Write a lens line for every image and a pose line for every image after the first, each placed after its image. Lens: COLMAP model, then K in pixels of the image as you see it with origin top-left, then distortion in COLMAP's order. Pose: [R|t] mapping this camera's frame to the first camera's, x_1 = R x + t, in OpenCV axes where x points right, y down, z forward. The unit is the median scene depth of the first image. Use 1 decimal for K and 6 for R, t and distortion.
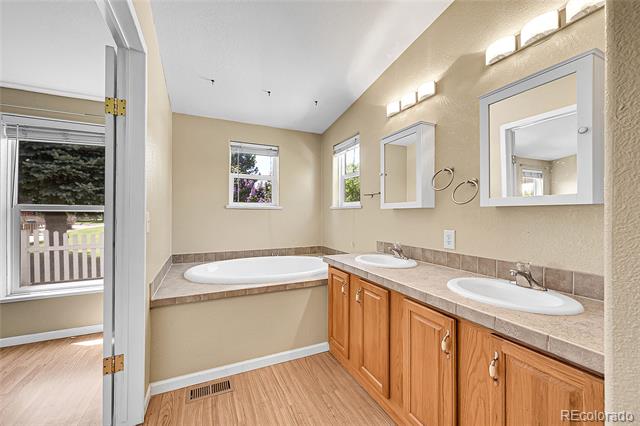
lens RADIAL K [[266.8, 0, 343.0], [0, 266.8, 211.9], [0, 0, 1]] dist [0.002843, 0.000416]
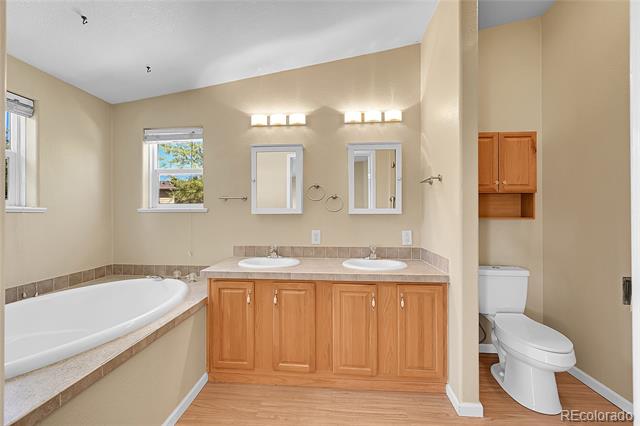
lens RADIAL K [[253.1, 0, 318.1], [0, 253.1, 211.6], [0, 0, 1]] dist [0.000779, -0.000020]
pose [[0.484948, 0.006503, 0.874519, -0.600126], [-0.005576, 0.999975, -0.004344, -0.017195], [-0.874525, -0.002770, 0.484972, 0.311300]]
